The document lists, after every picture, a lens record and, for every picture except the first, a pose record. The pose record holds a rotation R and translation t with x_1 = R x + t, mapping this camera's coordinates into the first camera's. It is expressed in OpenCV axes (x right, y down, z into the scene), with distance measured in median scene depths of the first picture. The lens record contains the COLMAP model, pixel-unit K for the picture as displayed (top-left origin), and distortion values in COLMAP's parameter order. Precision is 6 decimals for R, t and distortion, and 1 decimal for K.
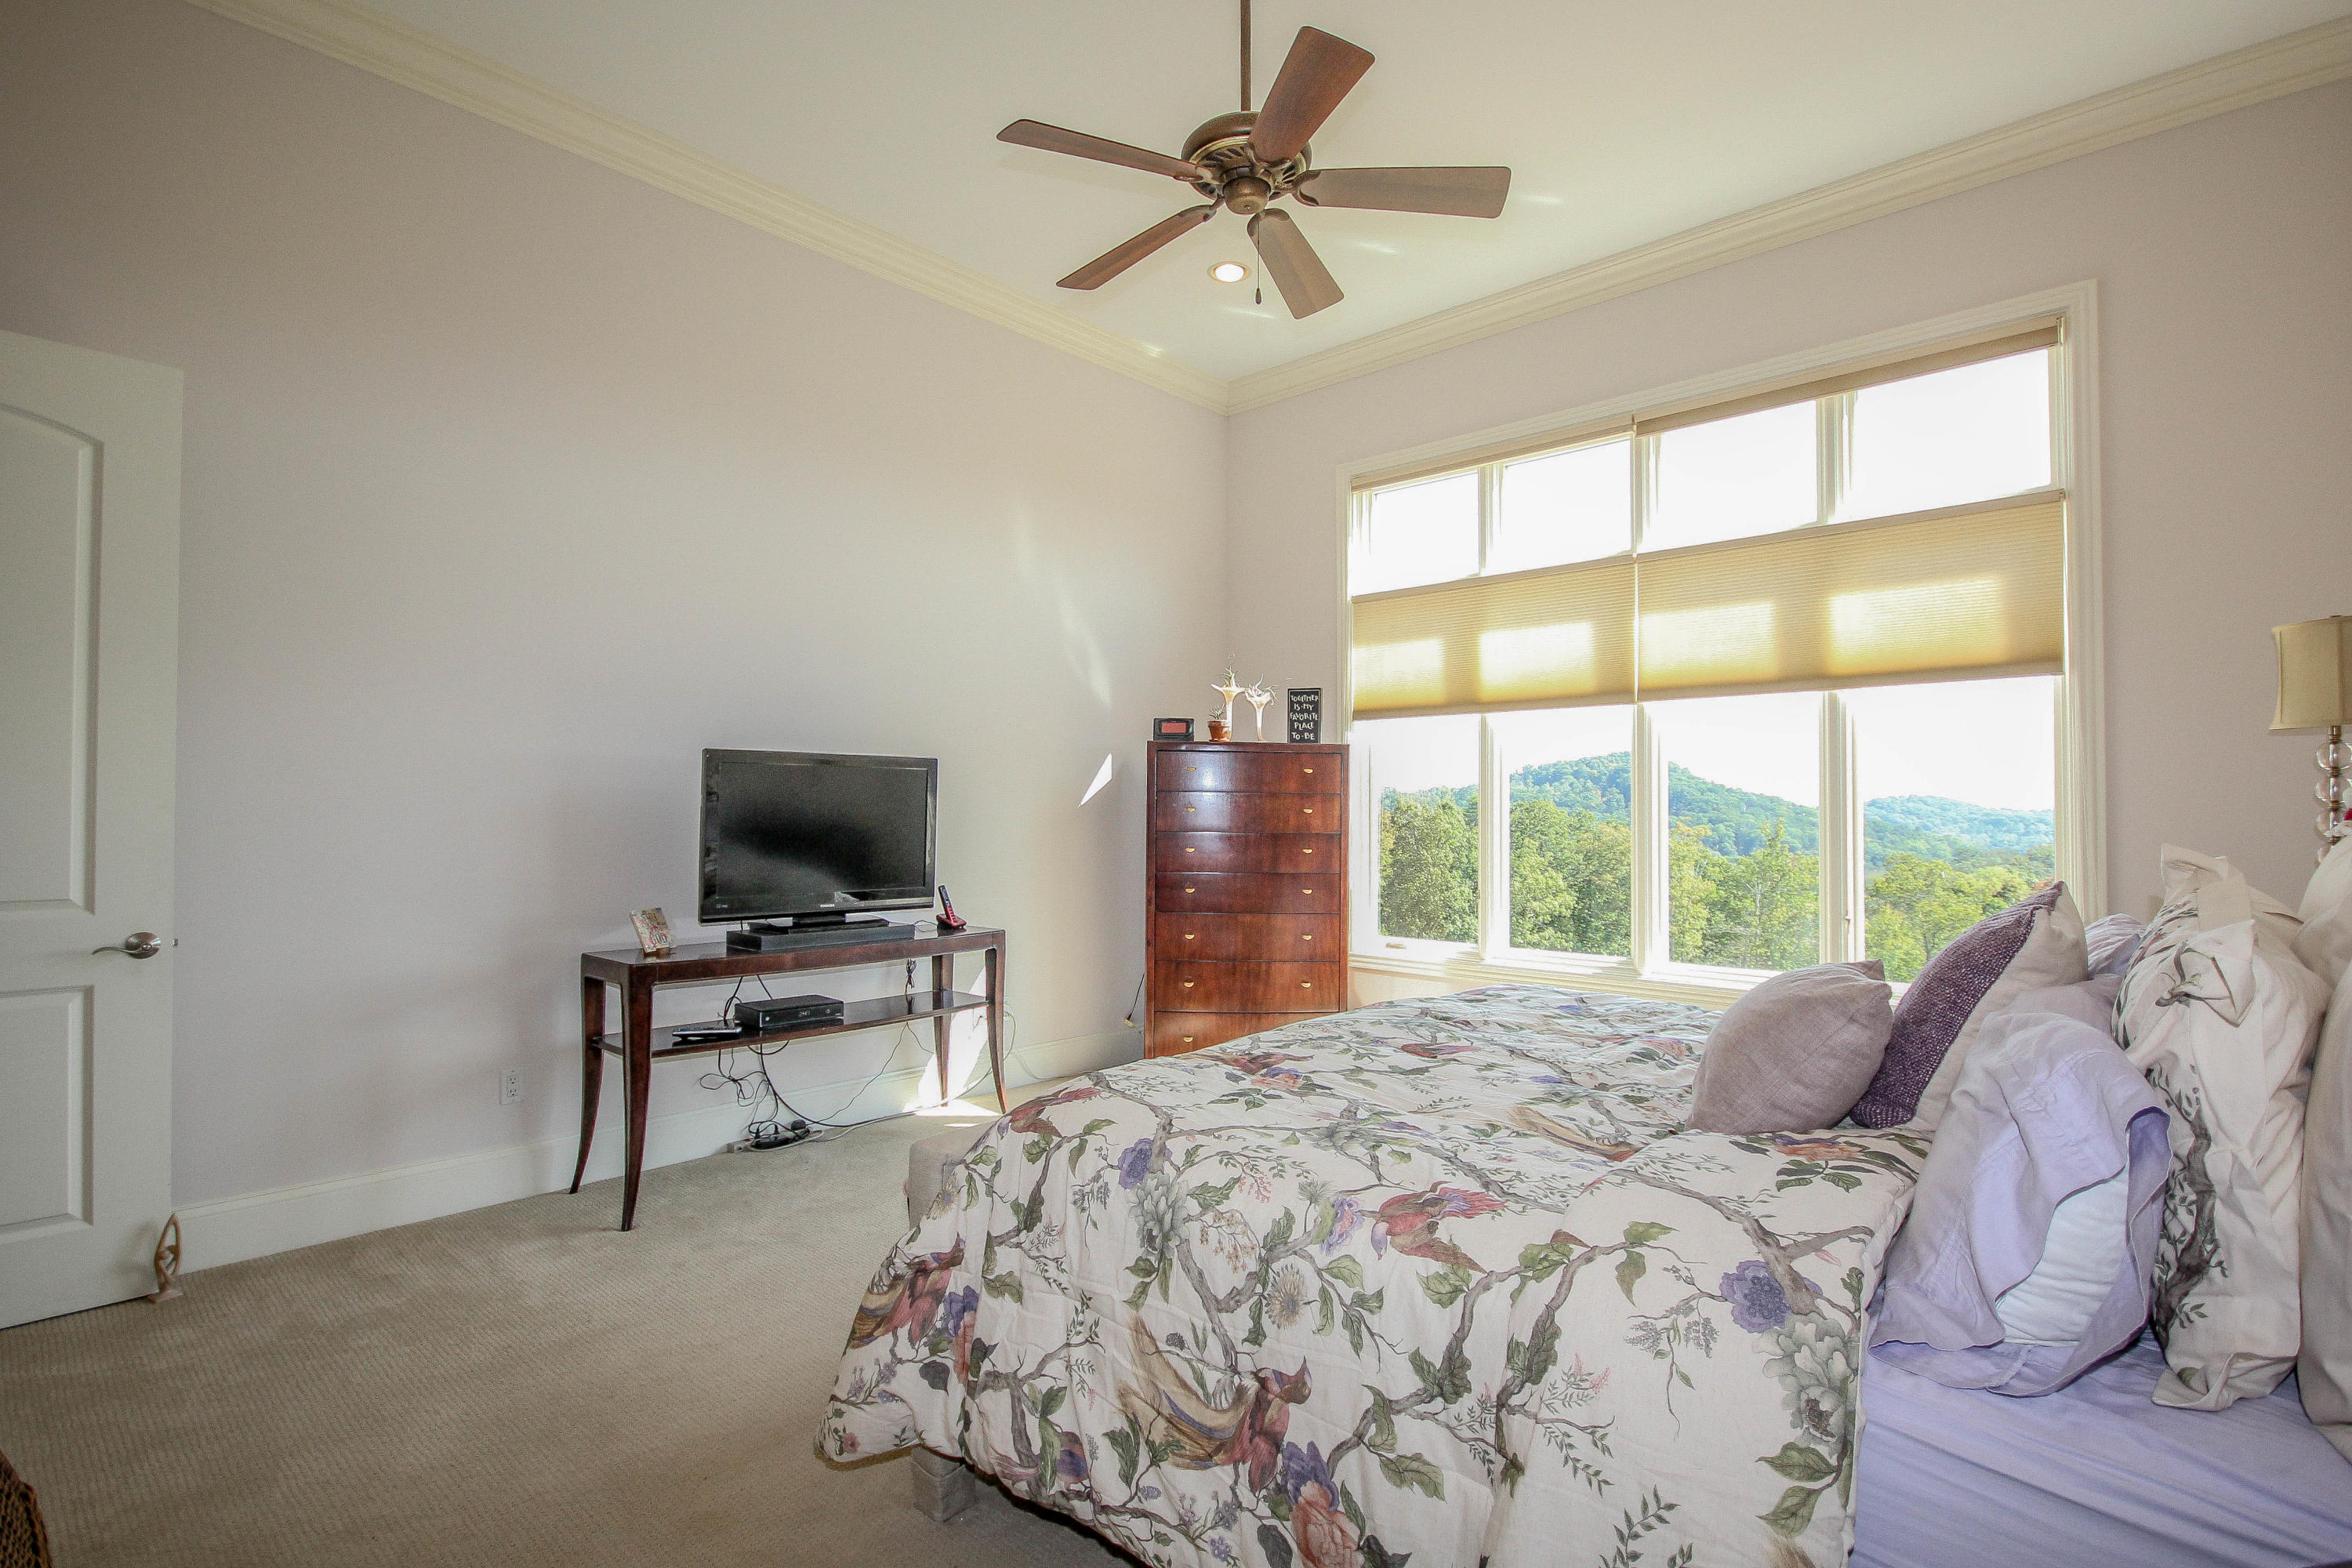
lens RADIAL K [[1115.5, 0, 1162.4], [0, 1115.5, 792.4], [0, 0, 1]] dist [-0.005203, -0.006022]
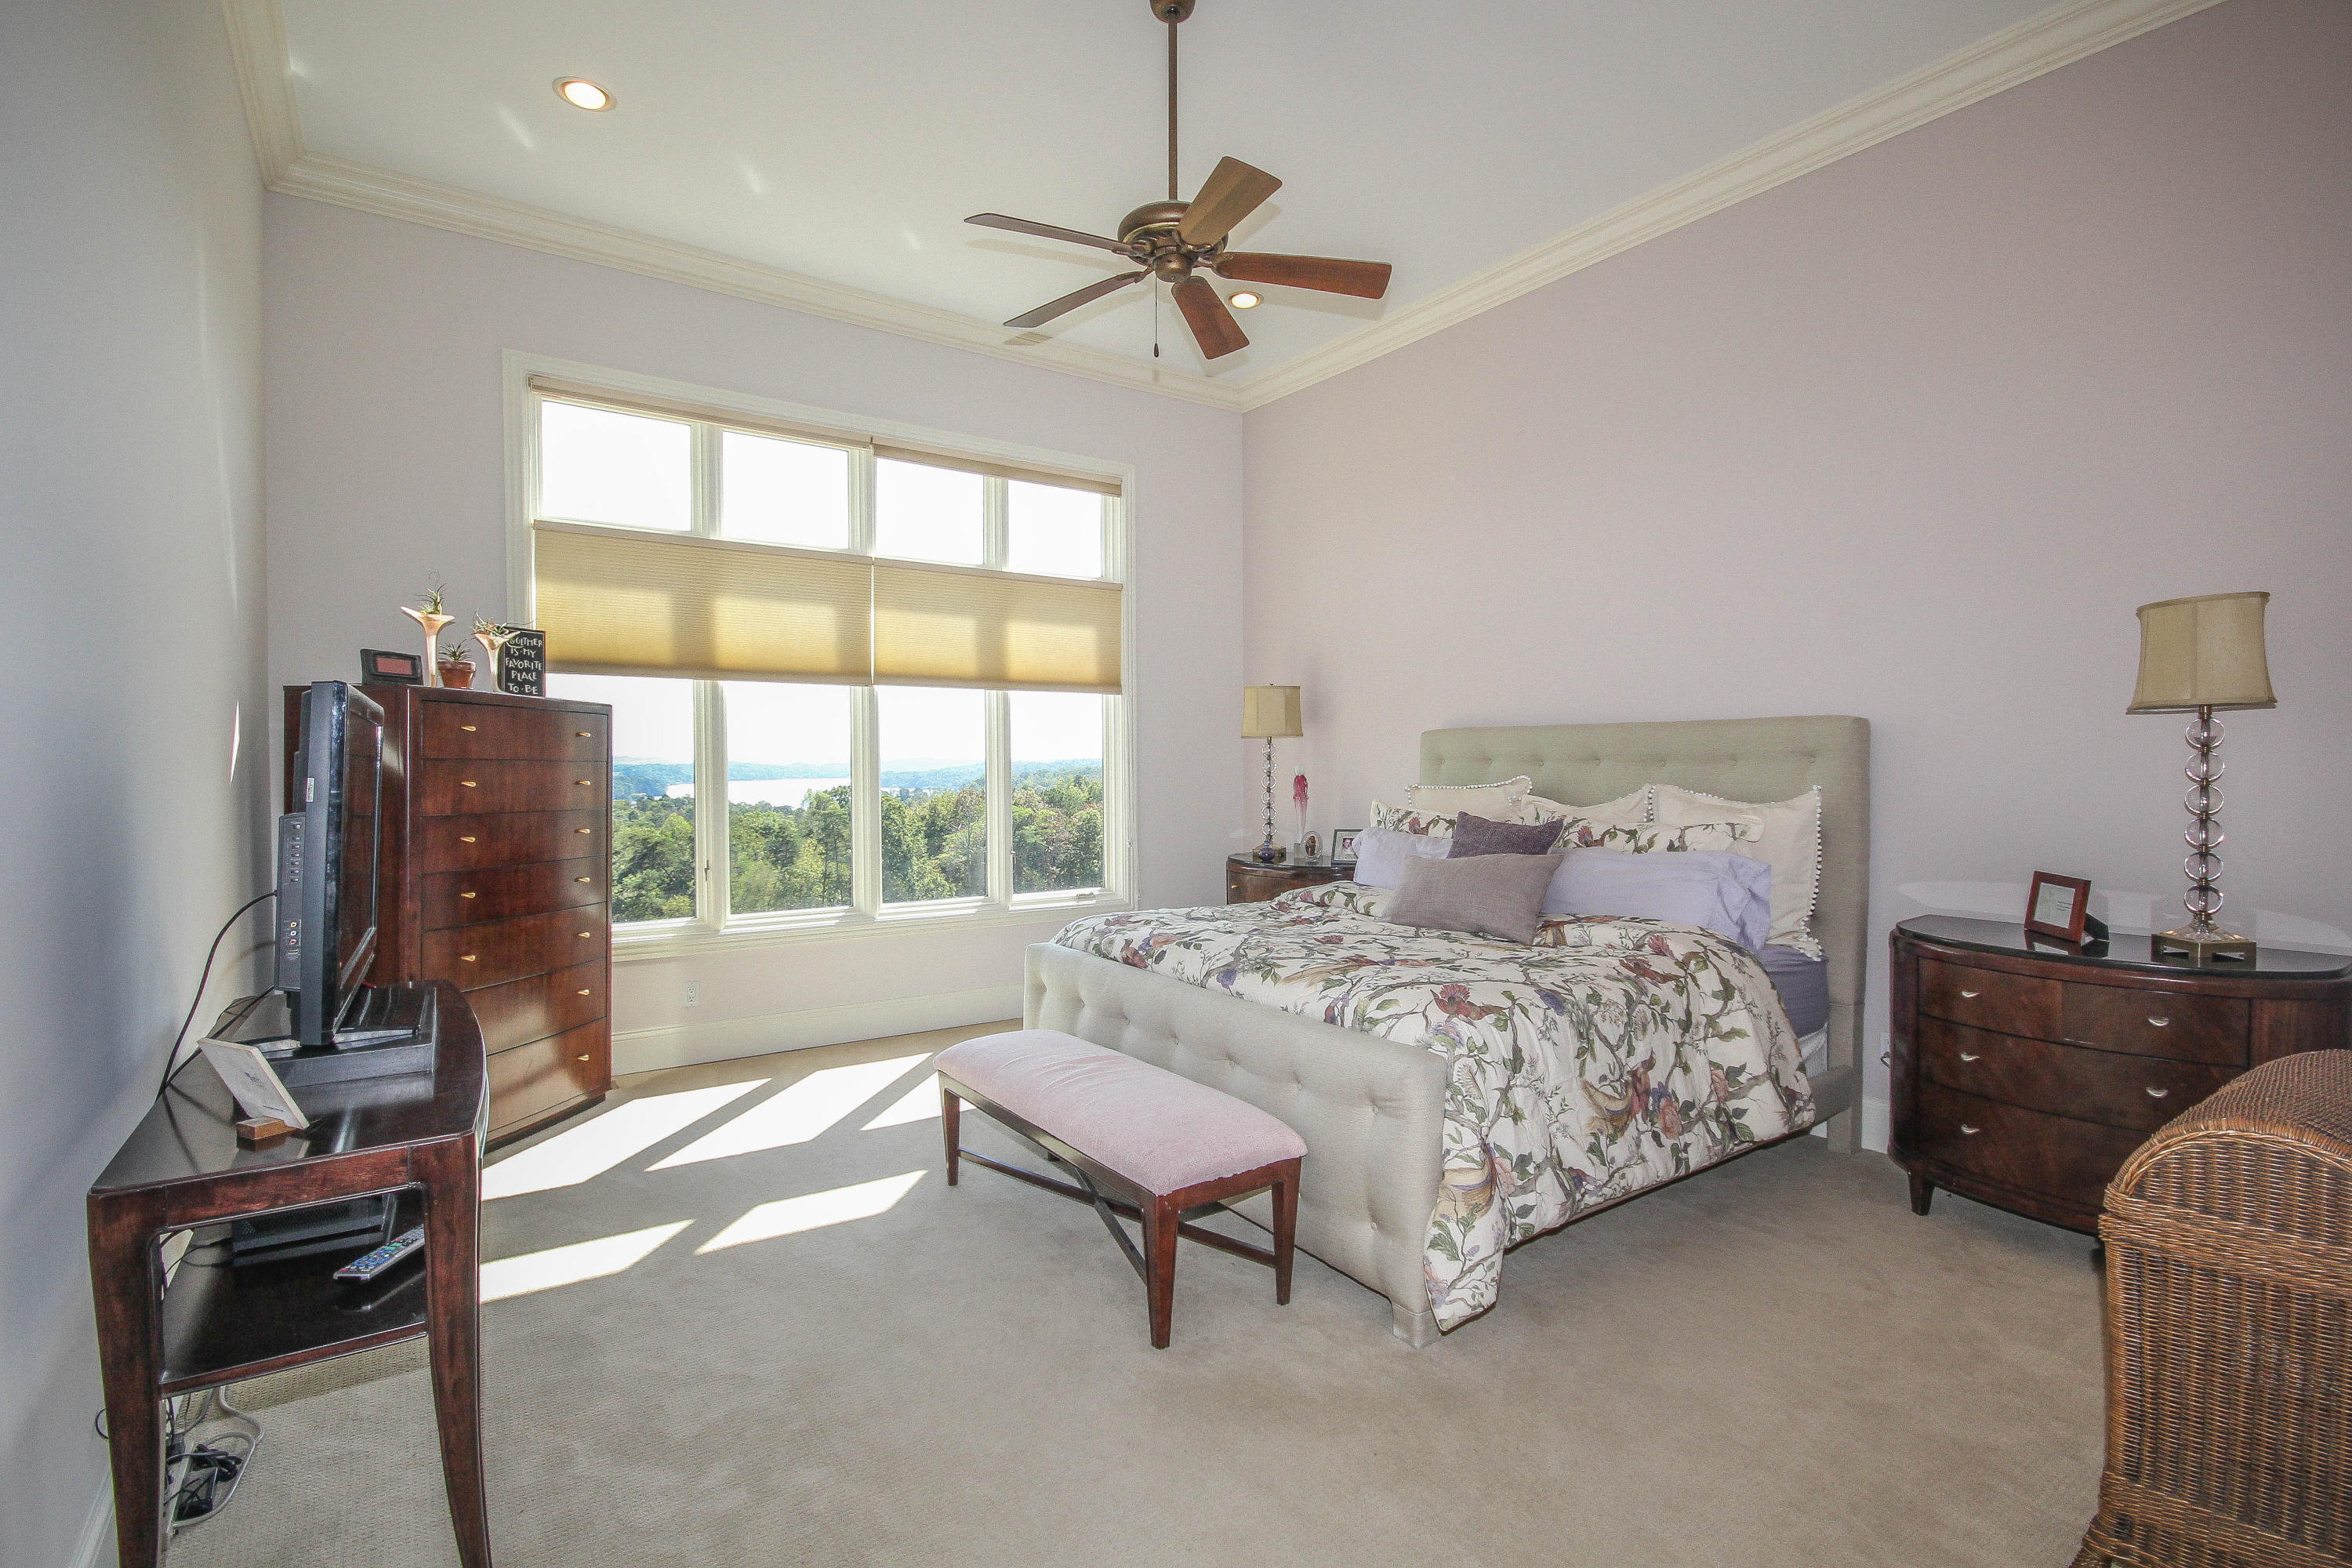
lens RADIAL K [[1115.5, 0, 1162.3], [0, 1115.5, 776.4], [0, 0, 1]] dist [-0.005203, -0.006022]
pose [[0.211084, -0.014441, 0.977361, -0.794443], [-0.015304, 0.999719, 0.018076, -0.012765], [-0.977348, -0.018773, 0.210804, 0.546137]]
